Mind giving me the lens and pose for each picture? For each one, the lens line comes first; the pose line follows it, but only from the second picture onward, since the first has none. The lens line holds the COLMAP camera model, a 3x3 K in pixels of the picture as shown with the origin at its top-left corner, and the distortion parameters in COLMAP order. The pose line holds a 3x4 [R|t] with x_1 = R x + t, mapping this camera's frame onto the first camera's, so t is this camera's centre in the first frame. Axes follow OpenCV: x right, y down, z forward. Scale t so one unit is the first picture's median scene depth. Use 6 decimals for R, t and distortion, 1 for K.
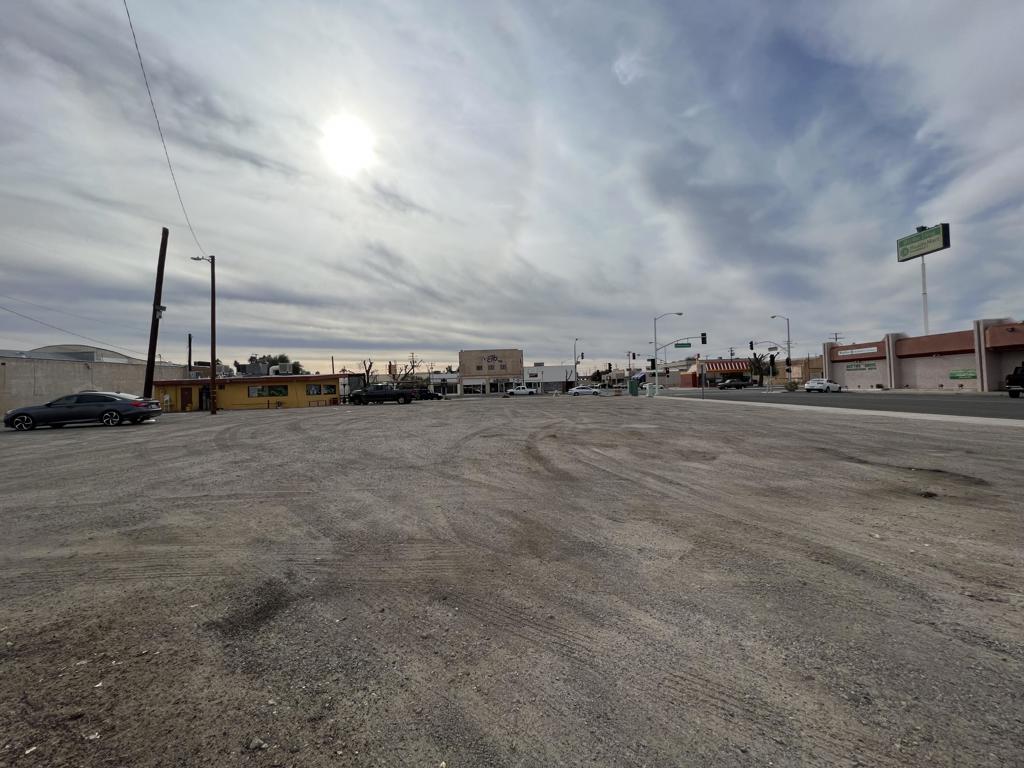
lens RADIAL K [[410.4, 0, 507.0], [0, 410.4, 382.8], [0, 0, 1]] dist [-0.002071, 0.000293]
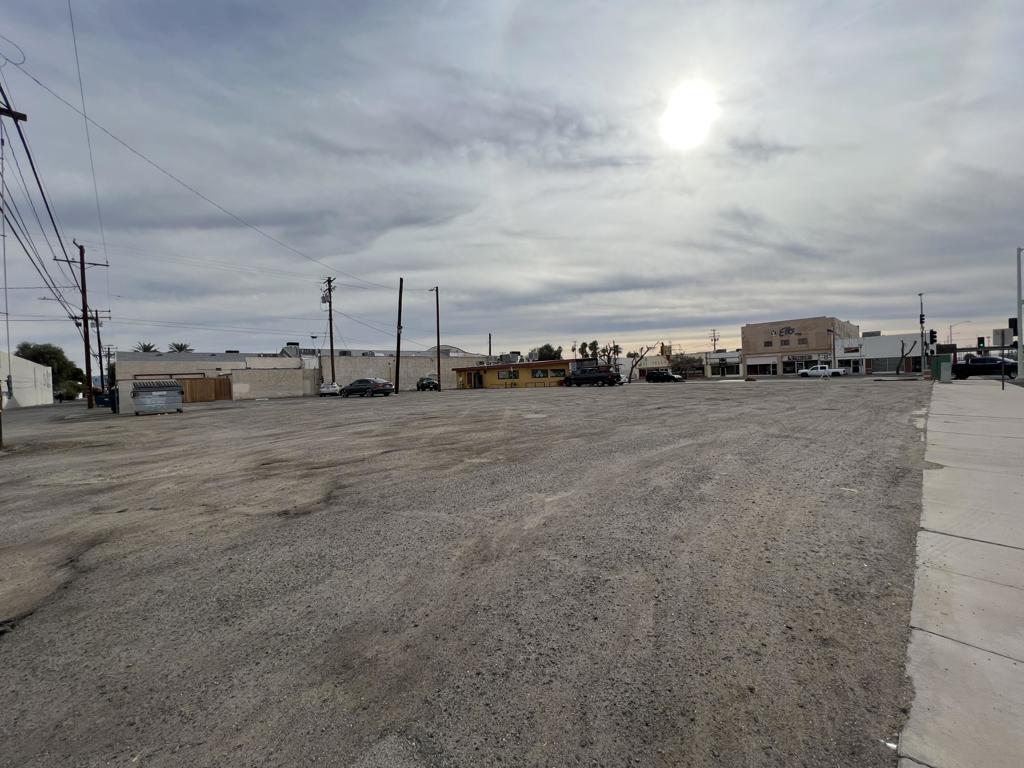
lens RADIAL K [[410.4, 0, 513.5], [0, 410.4, 384.2], [0, 0, 1]] dist [-0.002071, 0.000293]
pose [[0.702609, 0.015931, -0.711397, 0.163076], [0.022993, 0.998719, 0.045074, -0.003746], [0.711204, -0.048026, 0.701343, 0.040507]]
